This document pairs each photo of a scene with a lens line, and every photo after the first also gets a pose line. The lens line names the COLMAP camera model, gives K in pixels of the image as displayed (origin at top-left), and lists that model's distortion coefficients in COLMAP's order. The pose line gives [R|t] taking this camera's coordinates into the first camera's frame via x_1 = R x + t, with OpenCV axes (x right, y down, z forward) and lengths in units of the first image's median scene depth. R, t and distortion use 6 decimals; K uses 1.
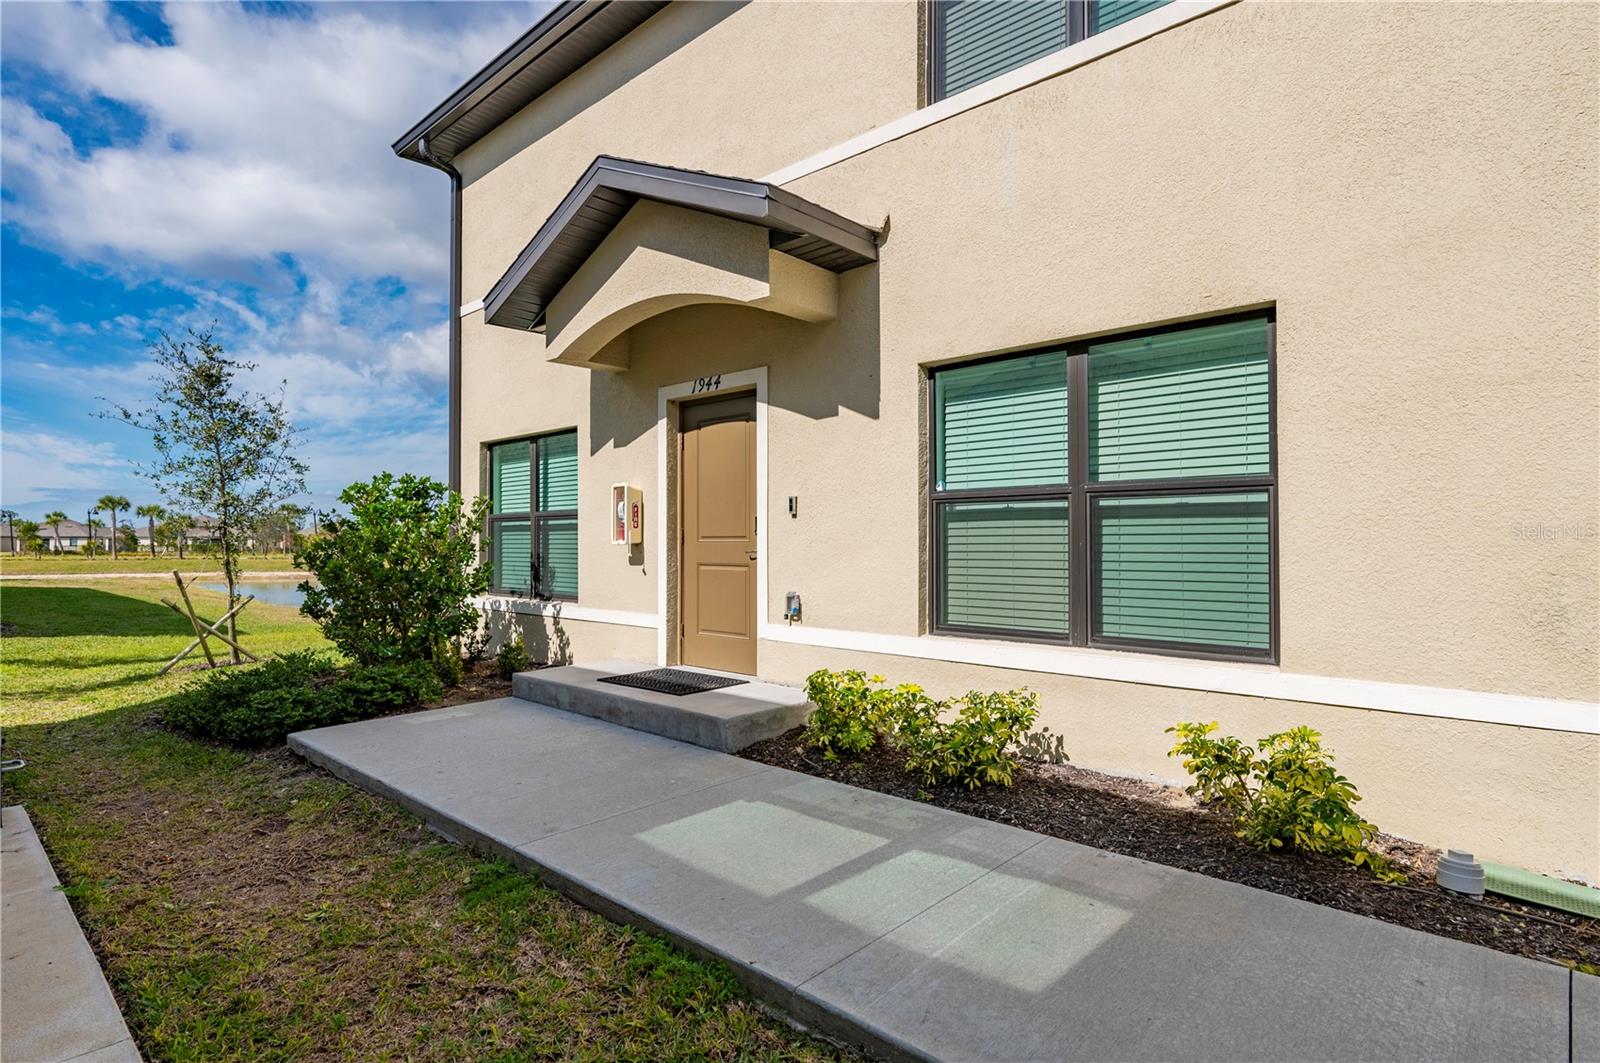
lens RADIAL K [[830.5, 0, 800.0], [0, 830.5, 531.5], [0, 0, 1]] dist [-0.000470, 0.000016]
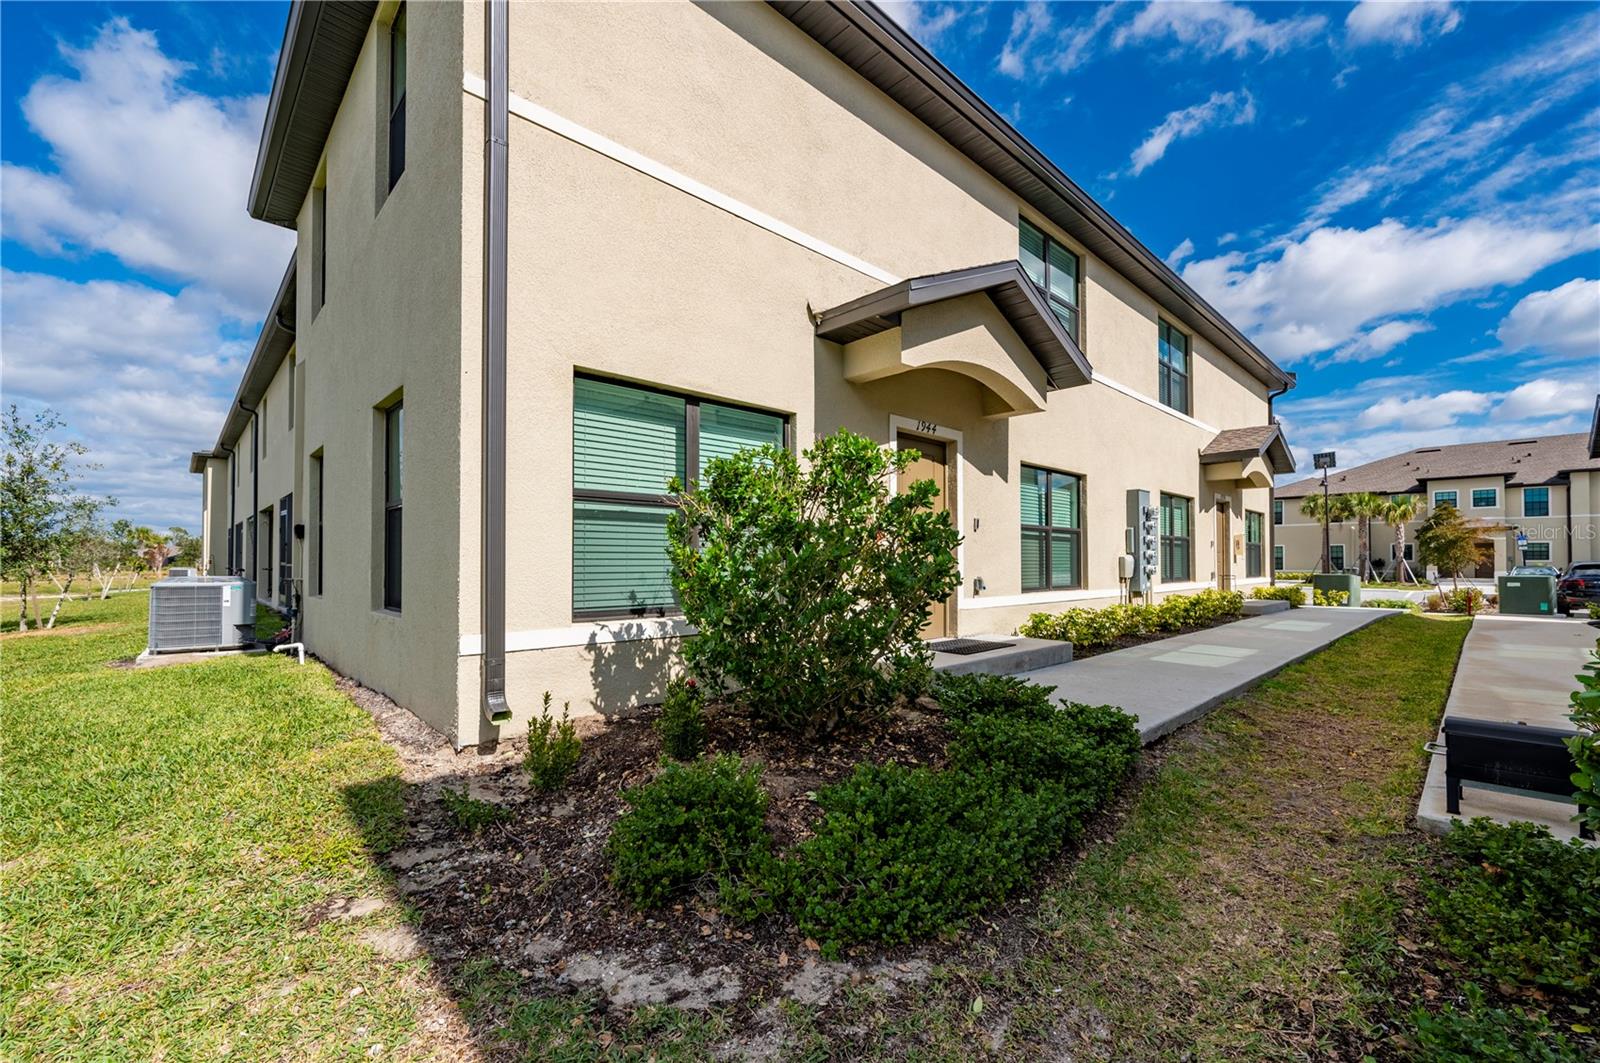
lens RADIAL K [[661.7, 0, 805.4], [0, 661.7, 552.8], [0, 0, 1]] dist [-0.001386, -0.000306]
pose [[0.054323, 0.018363, 0.998355, -1.385093], [-0.010048, 0.999790, -0.017842, 0.054002], [-0.998473, -0.009062, 0.054496, 1.325667]]
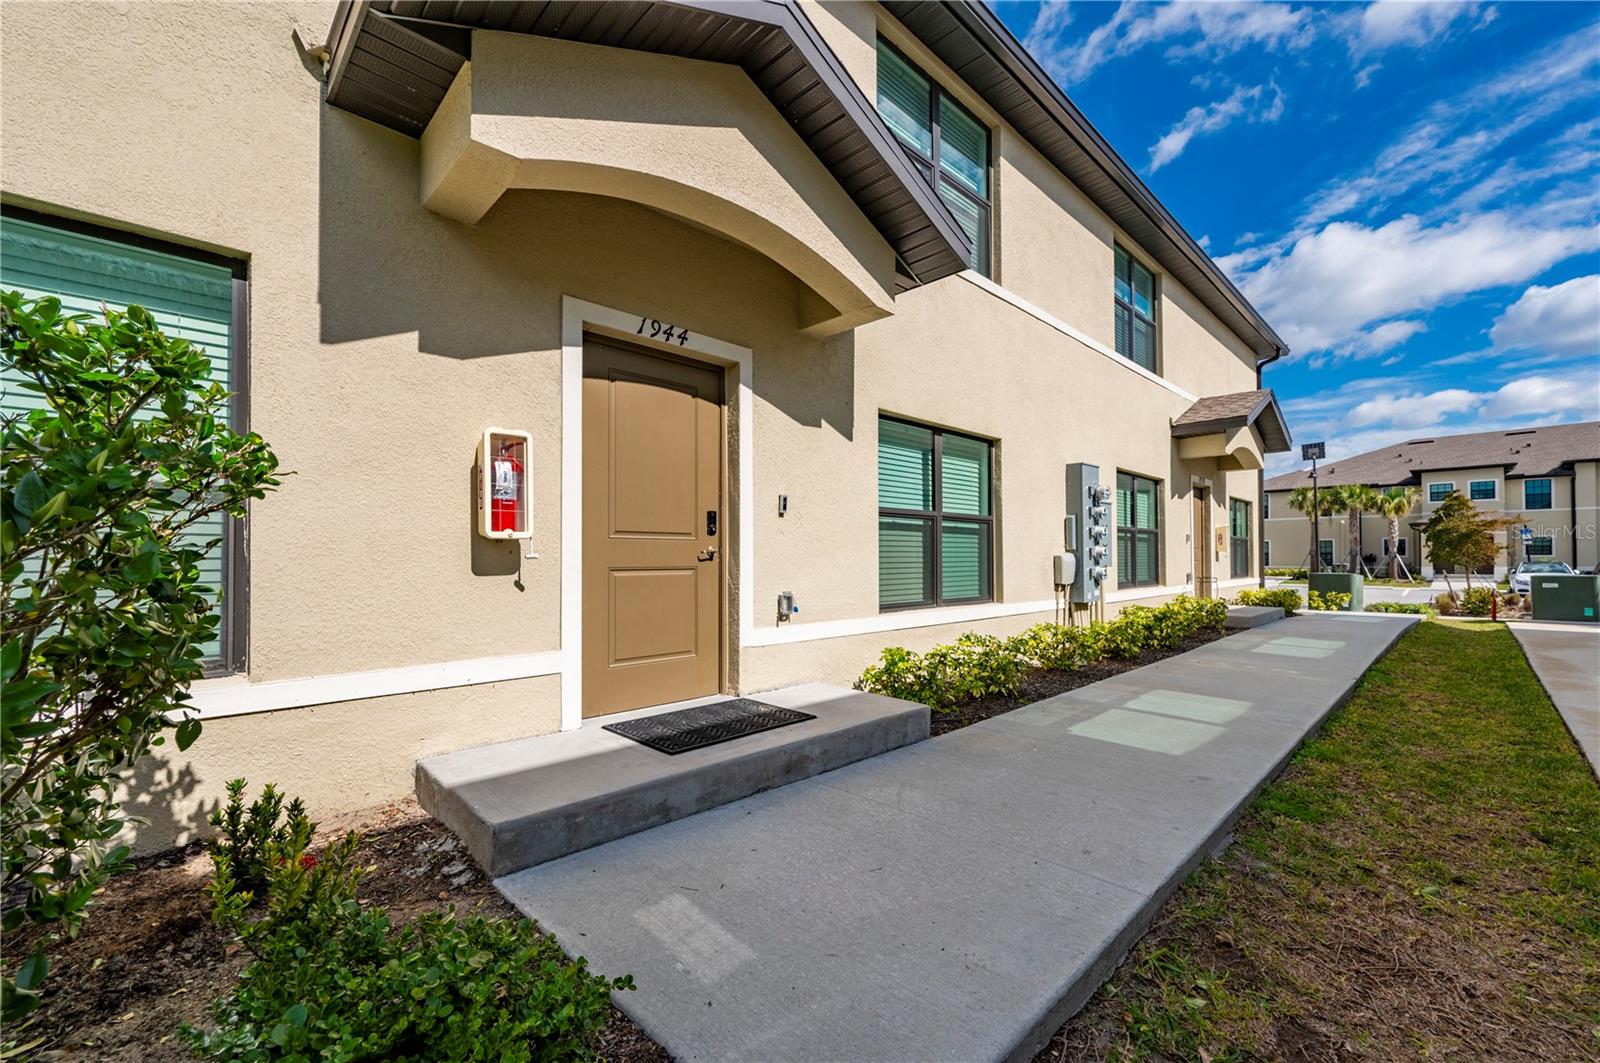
lens RADIAL K [[636.6, 0, 797.0], [0, 636.6, 550.9], [0, 0, 1]] dist [-0.000747, 0.000153]
pose [[0.064596, 0.015719, 0.997788, -0.799338], [-0.007382, 0.999856, -0.015274, 0.037304], [-0.997884, -0.006379, 0.064702, 0.979642]]
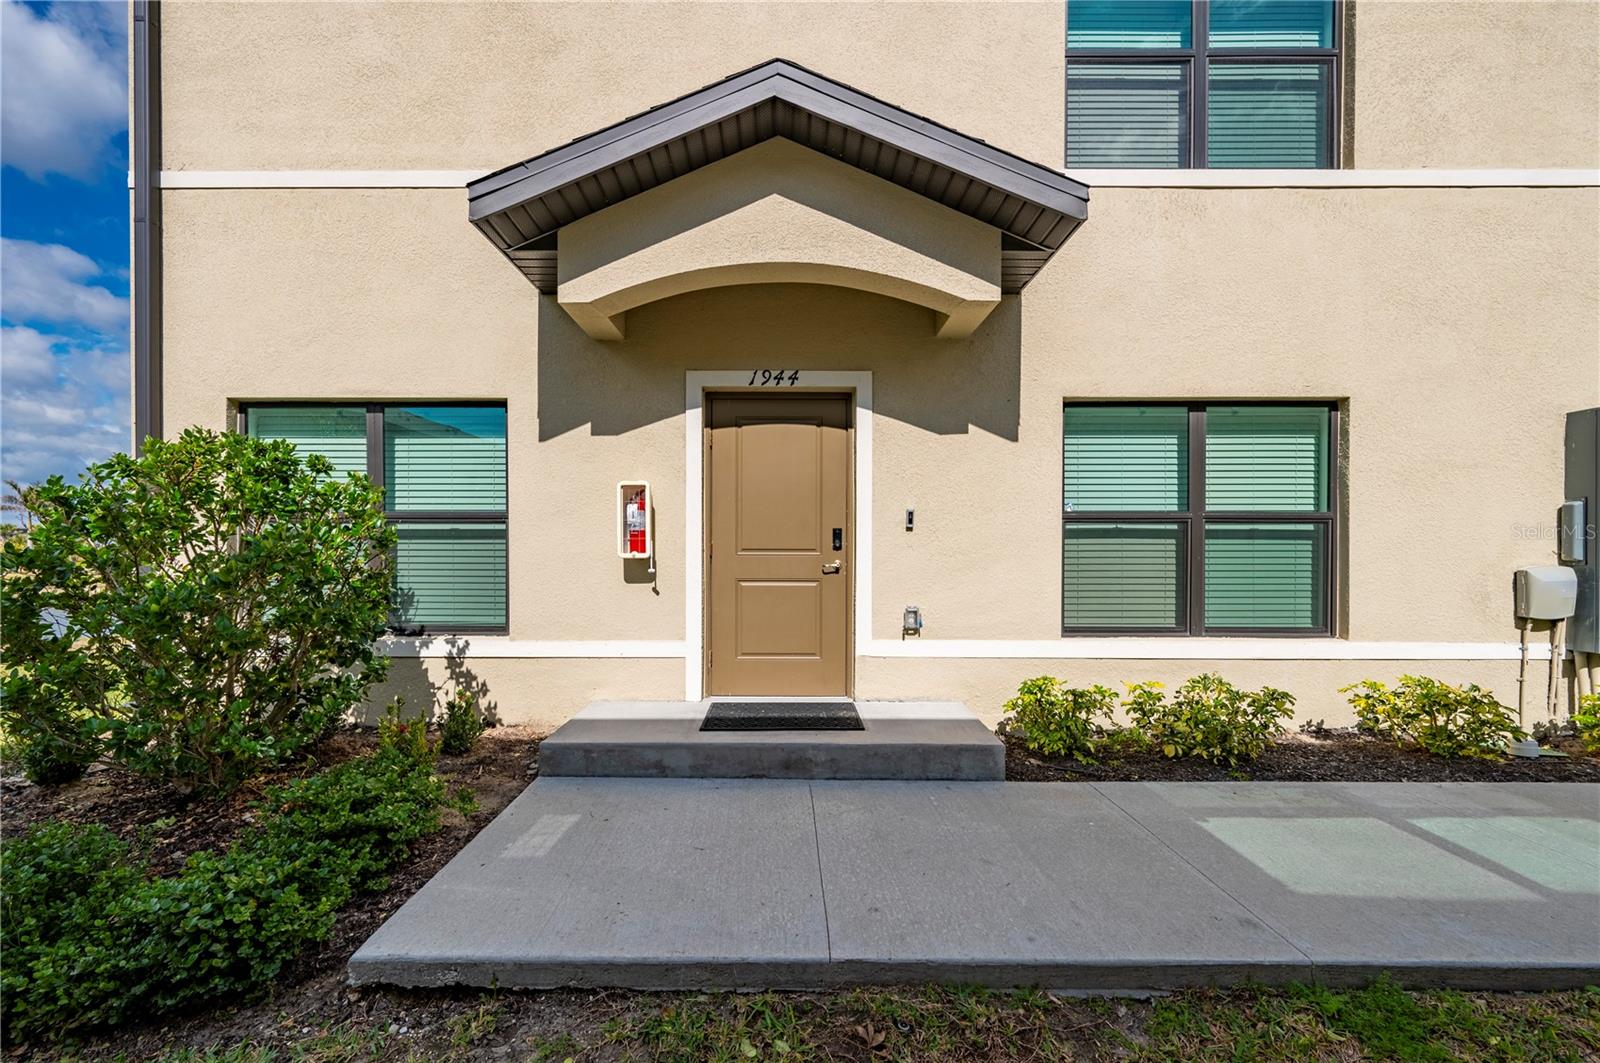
lens RADIAL K [[651.3, 0, 795.4], [0, 651.3, 561.3], [0, 0, 1]] dist [-0.001023, -0.000032]
pose [[0.736183, -0.000713, 0.676782, -0.663350], [-0.011661, 0.999838, 0.013738, 0.011236], [-0.676682, -0.018006, 0.736055, 0.546811]]
